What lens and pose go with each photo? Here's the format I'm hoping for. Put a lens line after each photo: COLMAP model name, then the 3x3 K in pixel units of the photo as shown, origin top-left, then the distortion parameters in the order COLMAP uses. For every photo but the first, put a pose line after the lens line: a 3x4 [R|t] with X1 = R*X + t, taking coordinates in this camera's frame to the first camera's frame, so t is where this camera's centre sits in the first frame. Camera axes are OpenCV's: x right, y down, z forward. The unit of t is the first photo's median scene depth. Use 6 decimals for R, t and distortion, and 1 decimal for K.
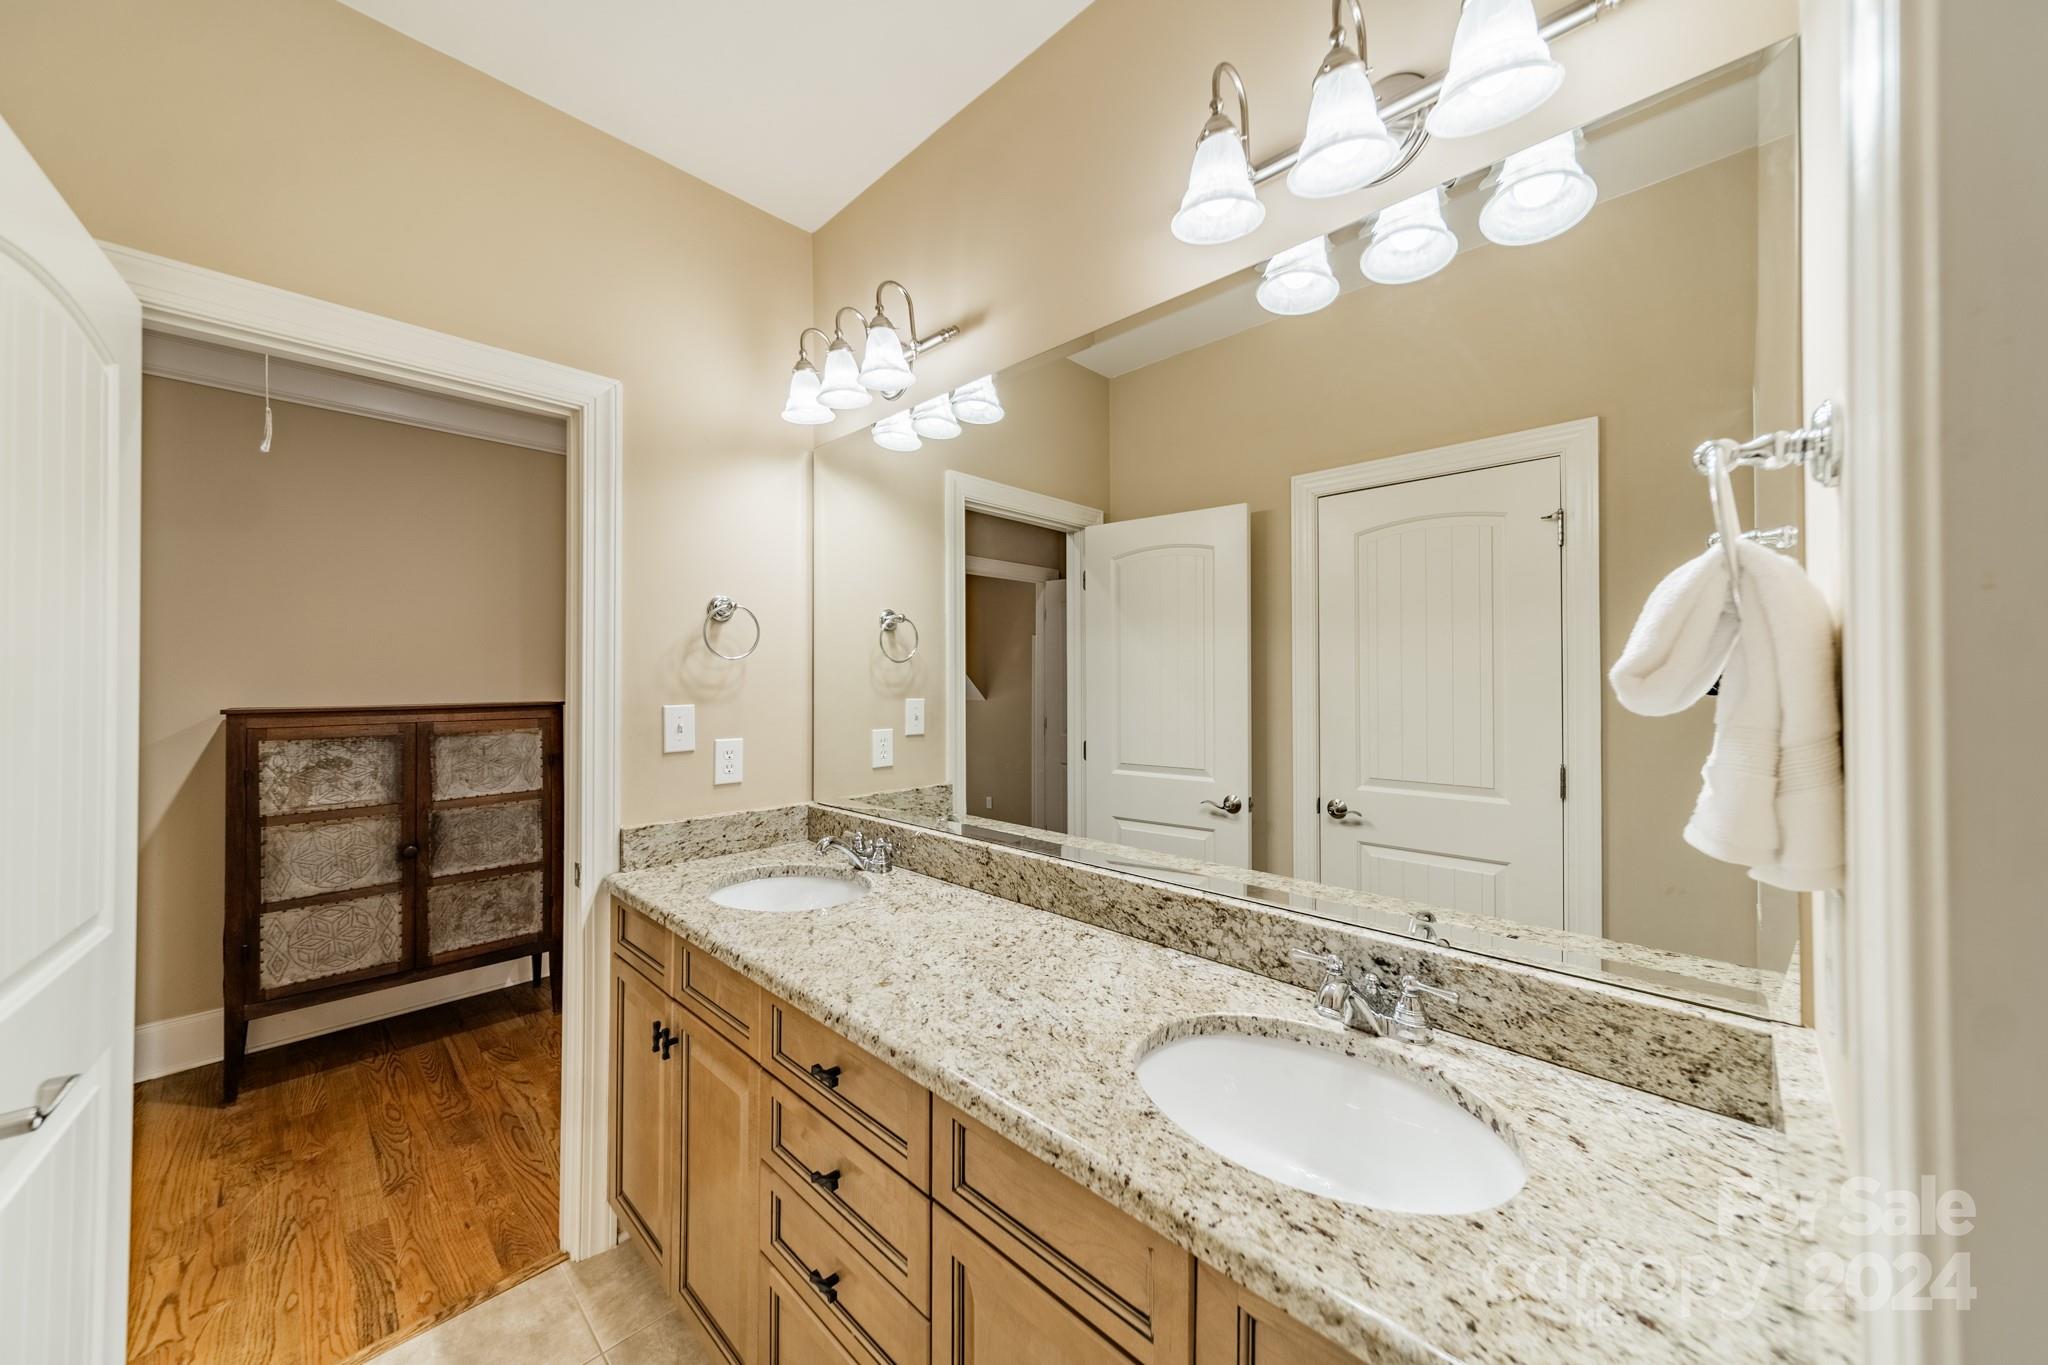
lens RADIAL K [[733.8, 0, 1028.2], [0, 733.8, 678.9], [0, 0, 1]] dist [0.005874, 0.000543]
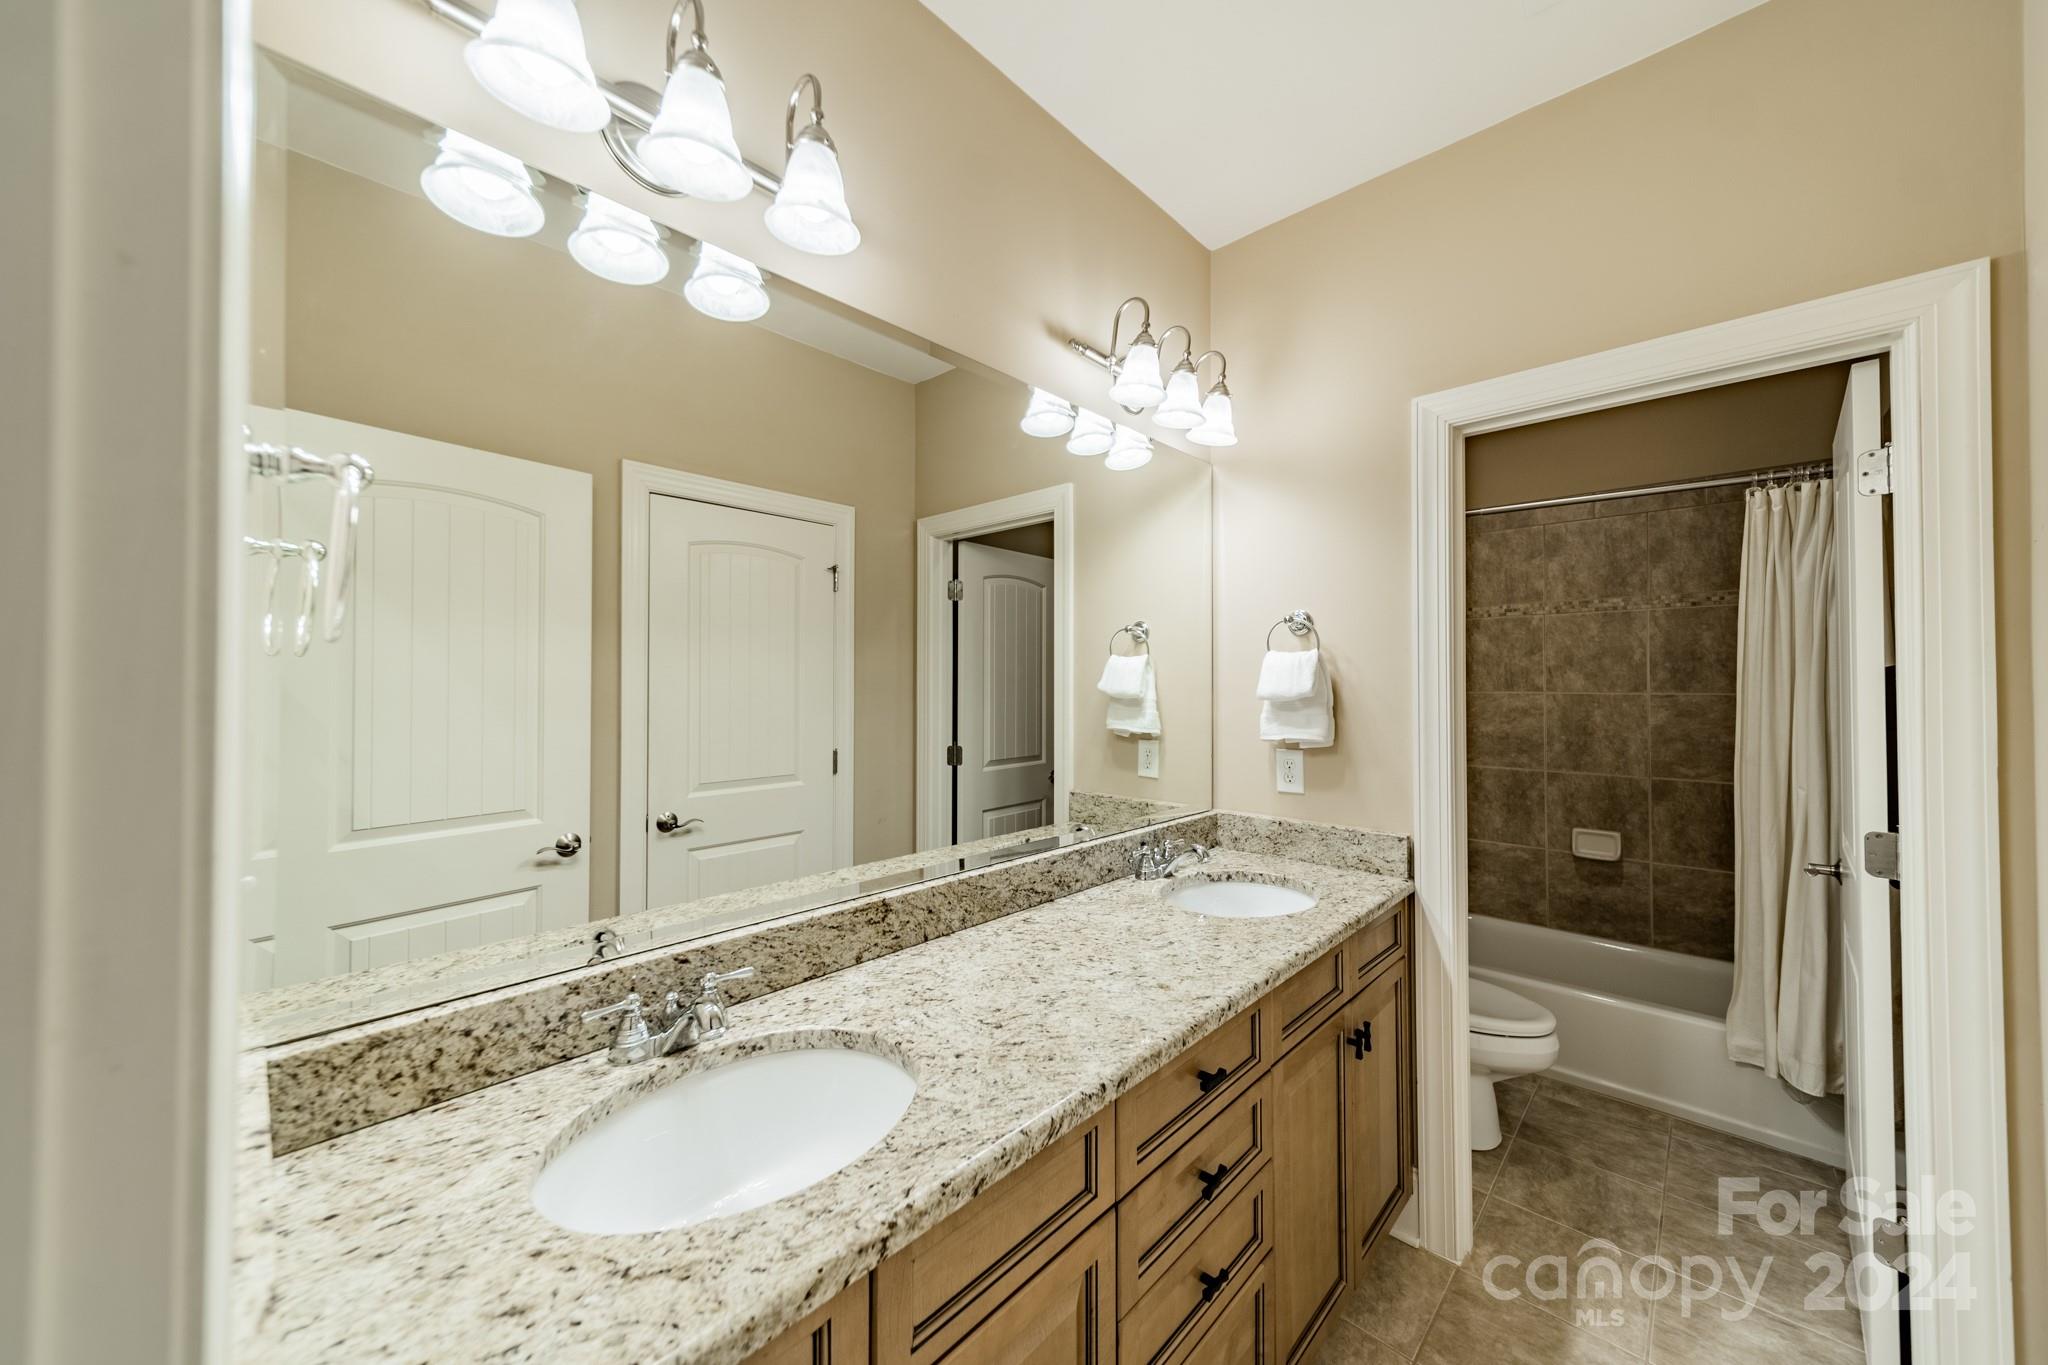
lens RADIAL K [[733.8, 0, 1027.7], [0, 733.8, 677.9], [0, 0, 1]] dist [0.005874, 0.000543]
pose [[-0.021310, 0.008597, 0.999736, -0.947388], [-0.003214, 0.999957, -0.008667, -0.008730], [-0.999768, -0.003397, -0.021281, 0.933203]]
